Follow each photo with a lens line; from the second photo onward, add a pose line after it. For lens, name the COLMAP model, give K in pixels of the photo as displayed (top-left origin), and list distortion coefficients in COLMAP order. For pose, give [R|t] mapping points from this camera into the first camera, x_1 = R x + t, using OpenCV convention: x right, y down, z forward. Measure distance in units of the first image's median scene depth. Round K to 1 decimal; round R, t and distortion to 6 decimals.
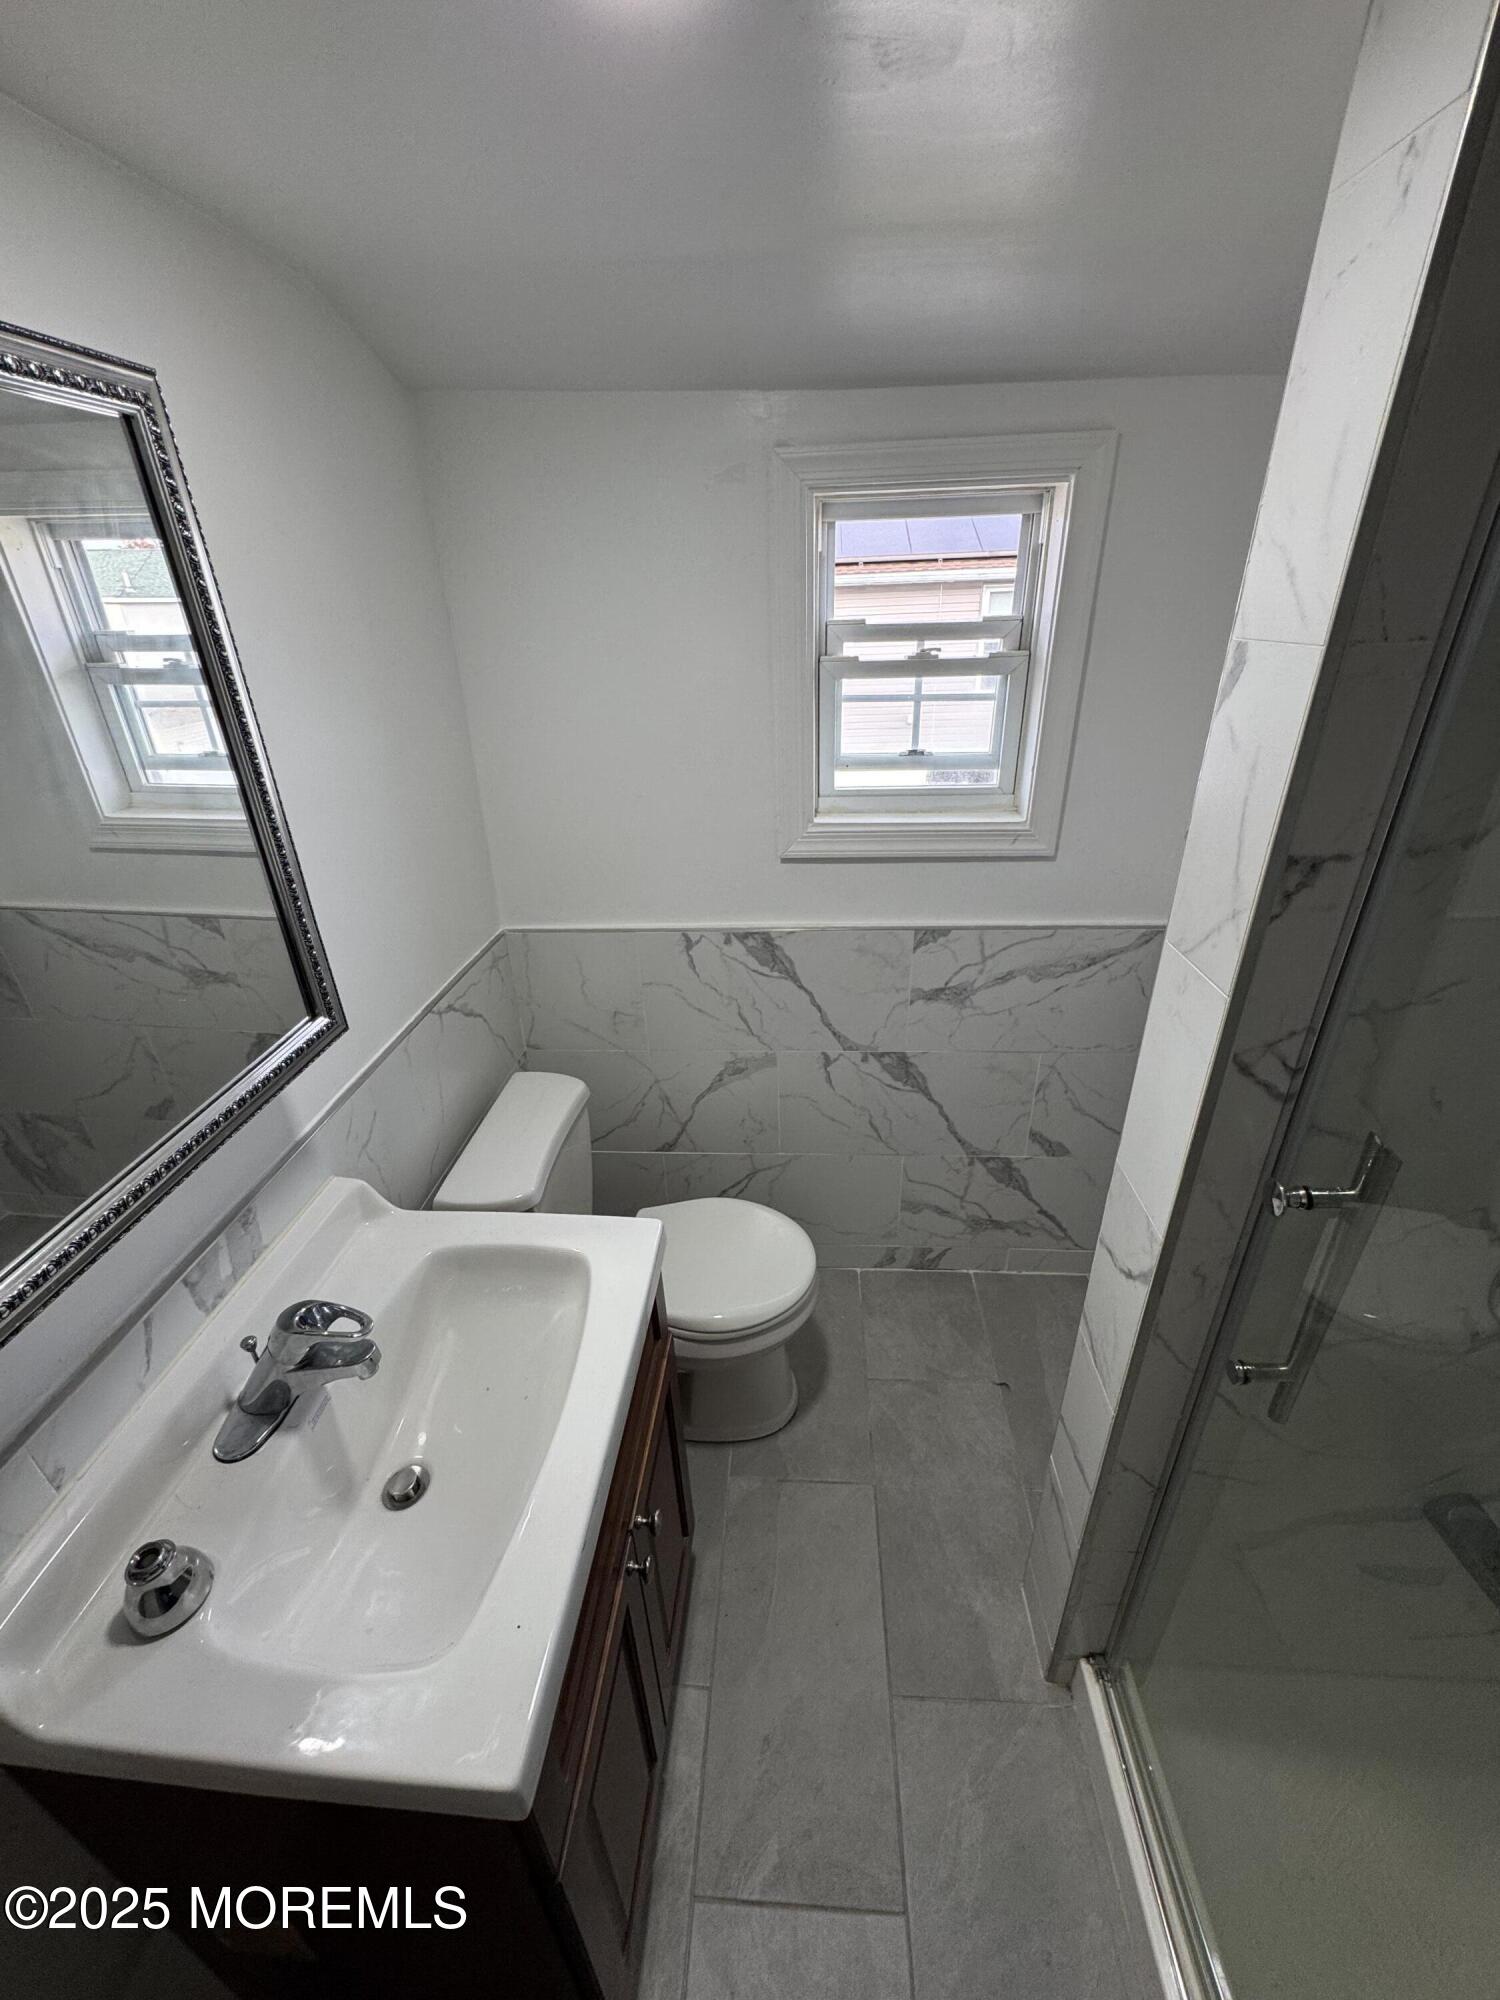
lens RADIAL K [[793.0, 0, 759.2], [0, 793.0, 1000.3], [0, 0, 1]] dist [0.000269, -0.000125]
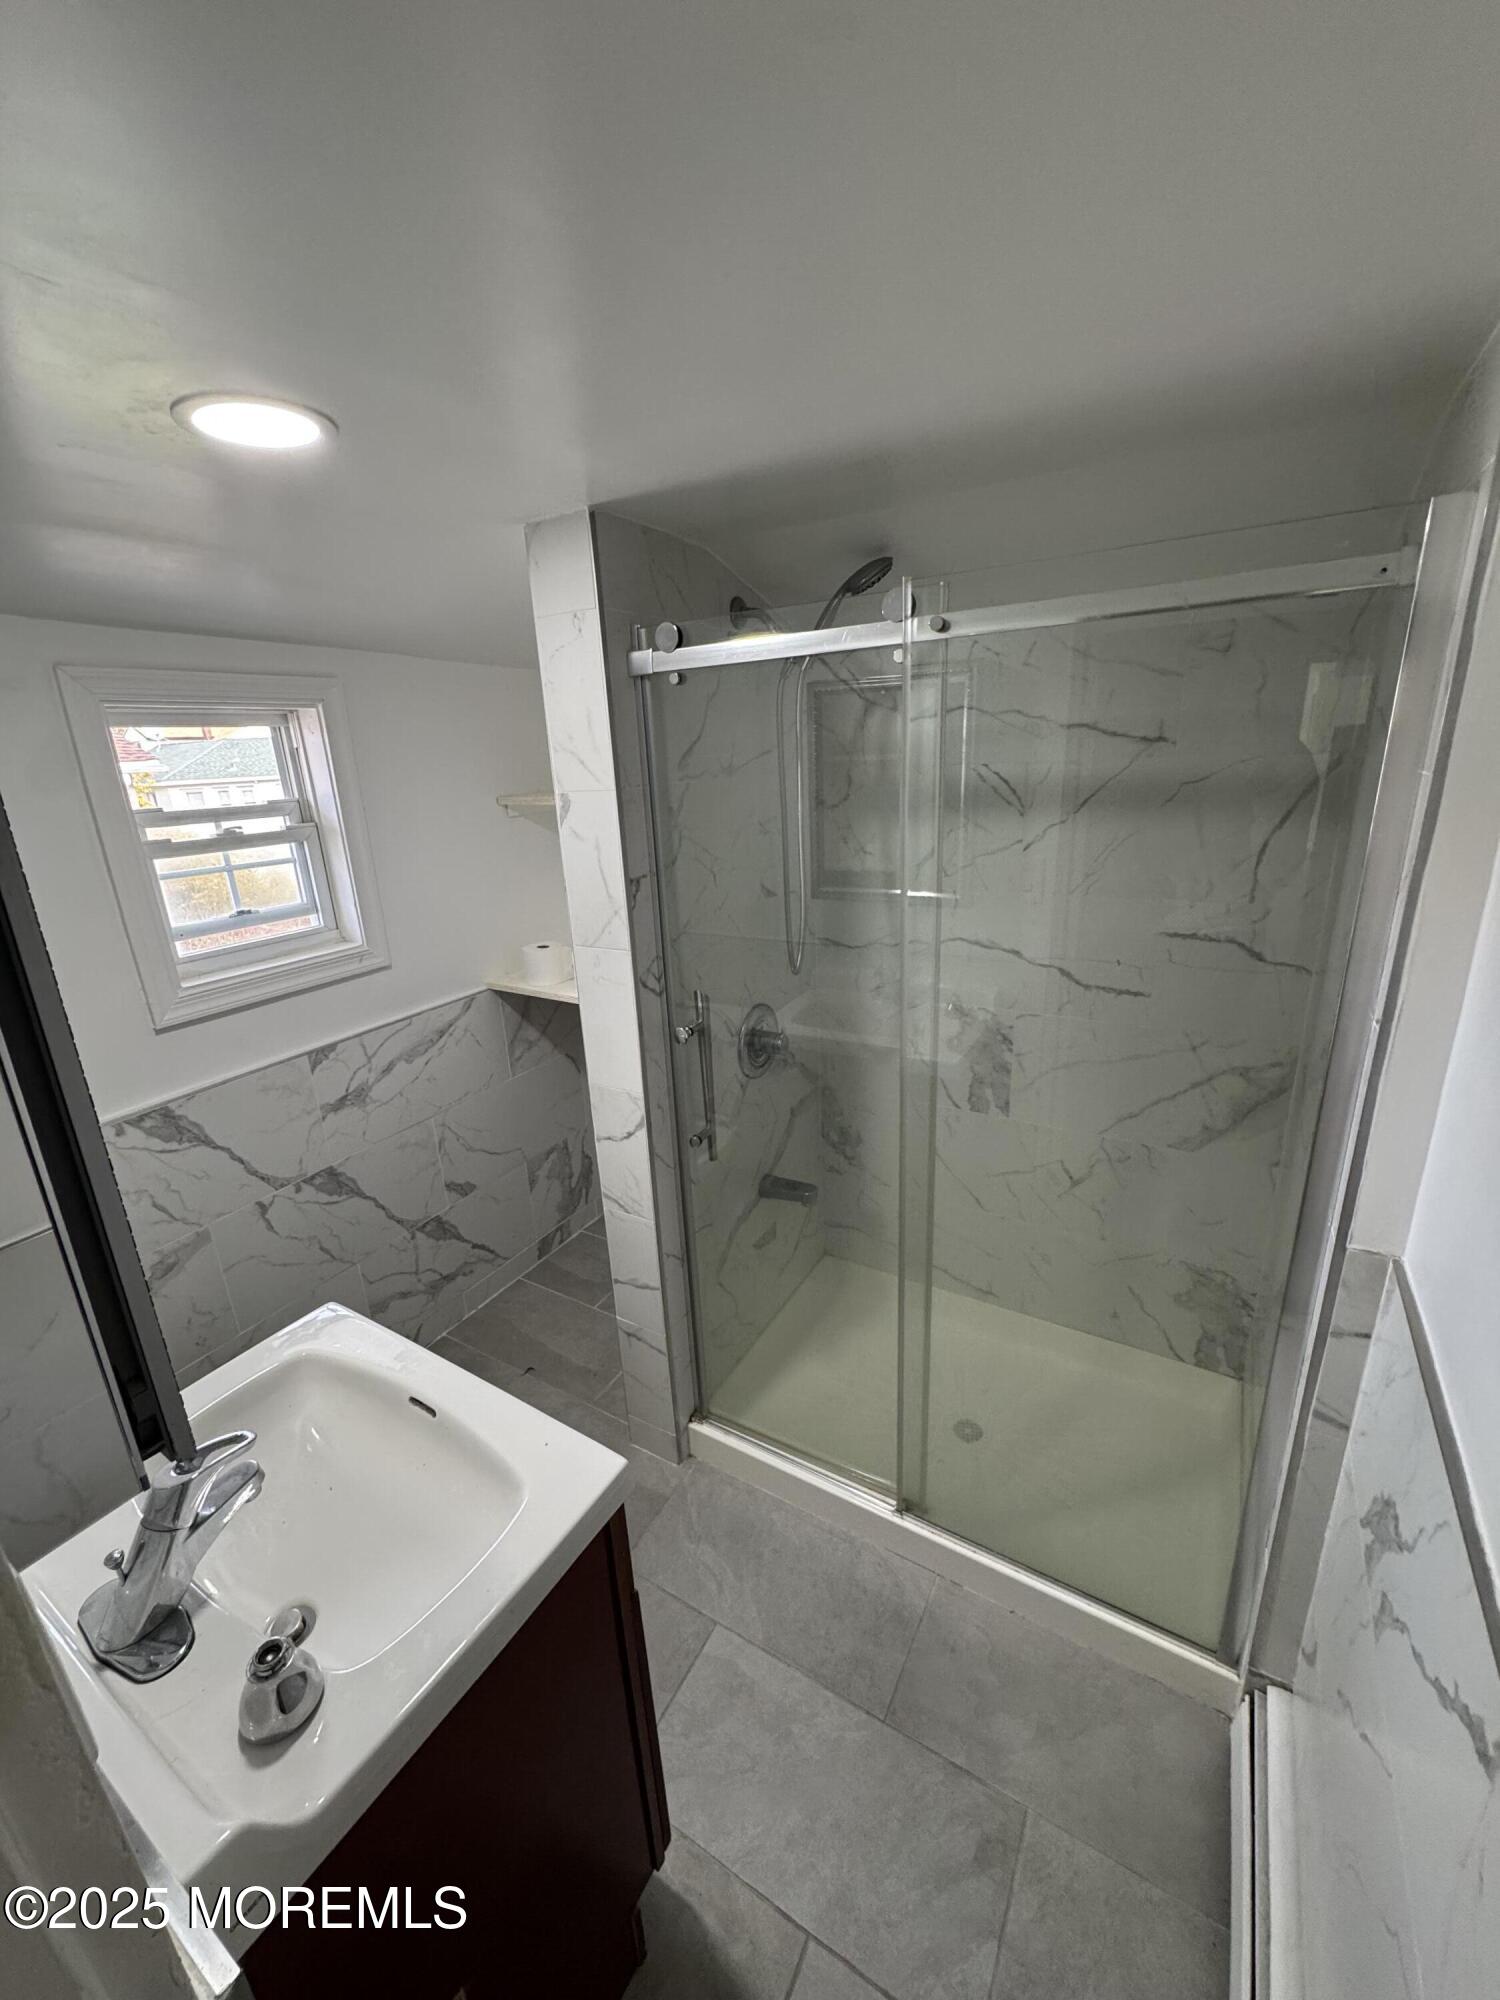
lens RADIAL K [[793.0, 0, 747.2], [0, 793.0, 1001.2], [0, 0, 1]] dist [0.000269, -0.000125]
pose [[0.462138, -0.262281, 0.847135, -0.460532], [0.434894, 0.899536, 0.041257, 0.071269], [-0.772849, 0.349348, 0.529774, -0.124550]]
